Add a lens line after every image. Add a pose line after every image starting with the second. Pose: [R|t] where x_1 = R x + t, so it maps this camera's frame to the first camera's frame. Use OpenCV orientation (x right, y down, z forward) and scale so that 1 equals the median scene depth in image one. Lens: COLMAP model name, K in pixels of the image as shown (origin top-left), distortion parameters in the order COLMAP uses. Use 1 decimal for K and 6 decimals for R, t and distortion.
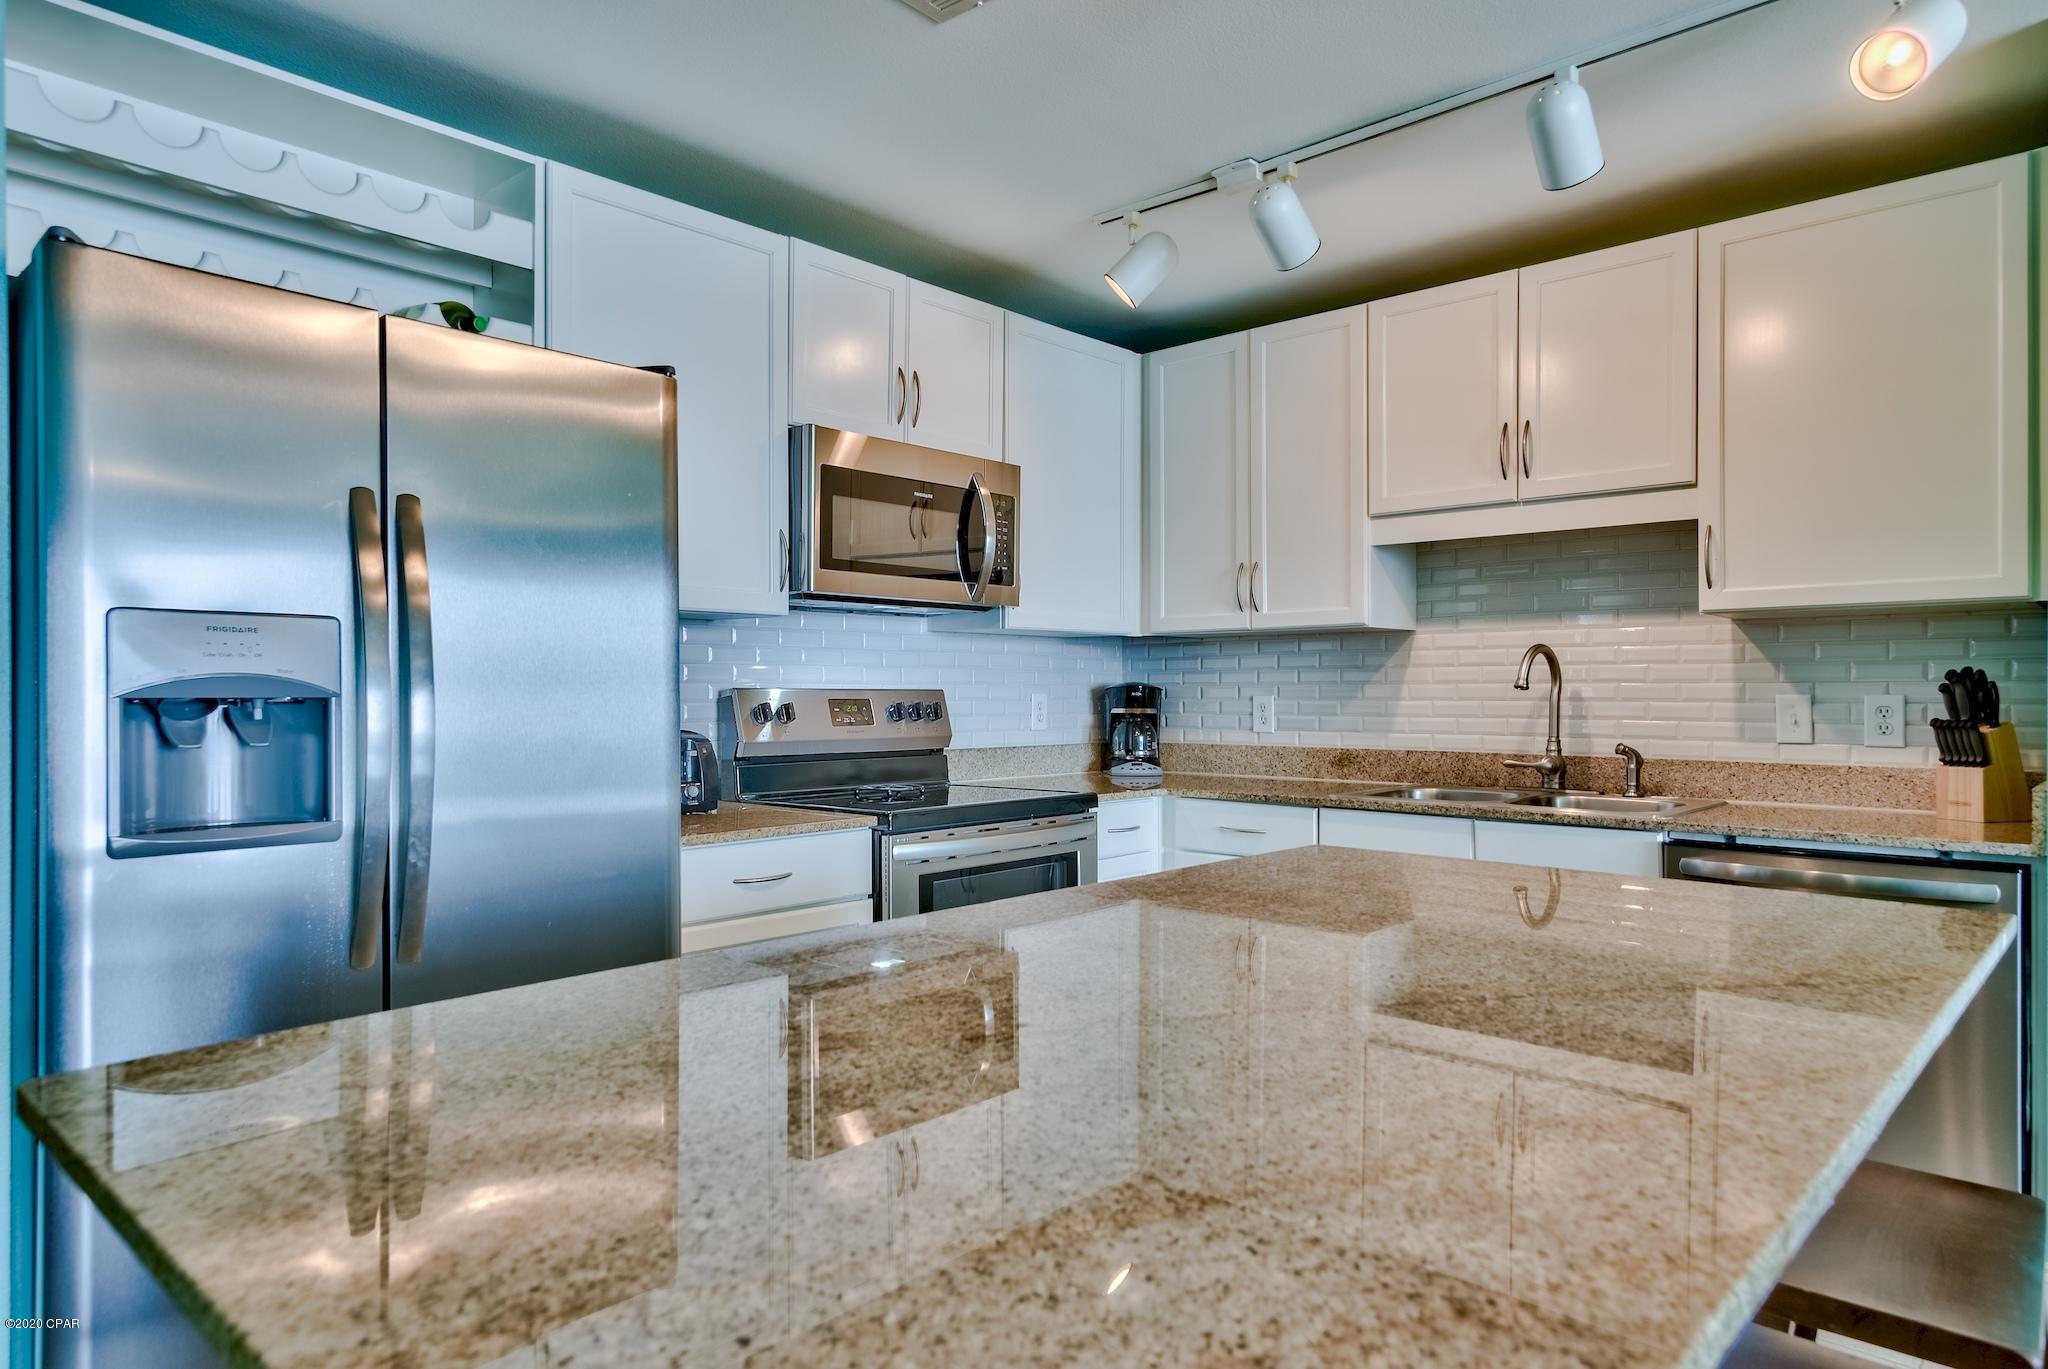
lens RADIAL K [[1284.3, 0, 1024.0], [0, 1284.3, 684.5], [0, 0, 1]] dist [0.022528, -0.000454]
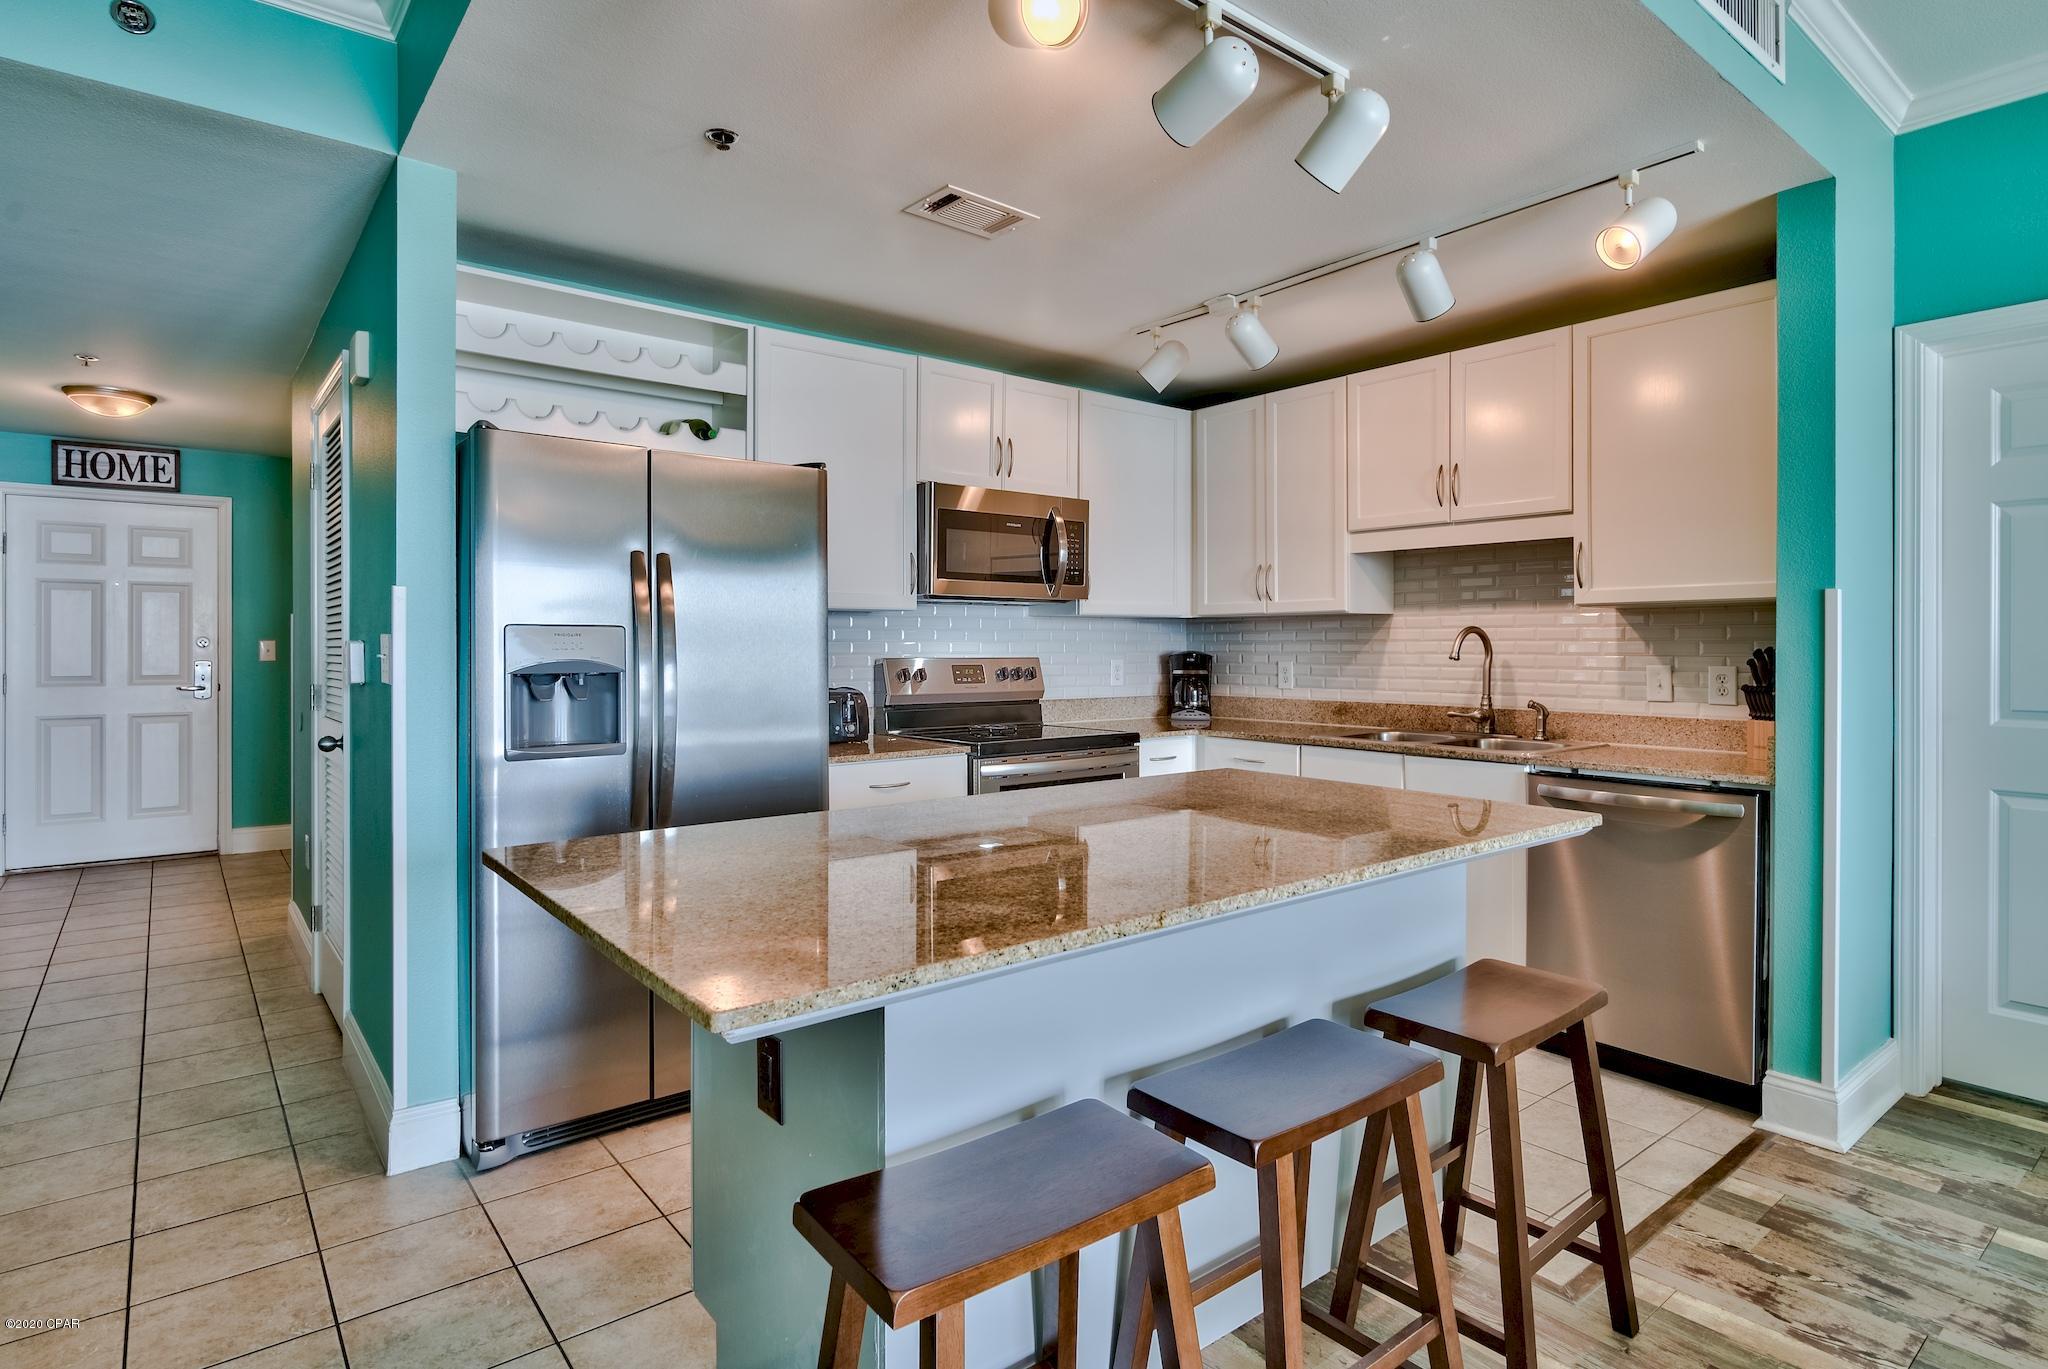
lens RADIAL K [[1065.1, 0, 1059.3], [0, 1065.1, 651.0], [0, 0, 1]] dist [0.000008, 0.000018]
pose [[0.992745, 0.003465, -0.120192, 0.110706], [-0.002261, 0.999946, 0.010147, -0.016945], [0.120221, -0.009802, 0.992699, -0.175046]]
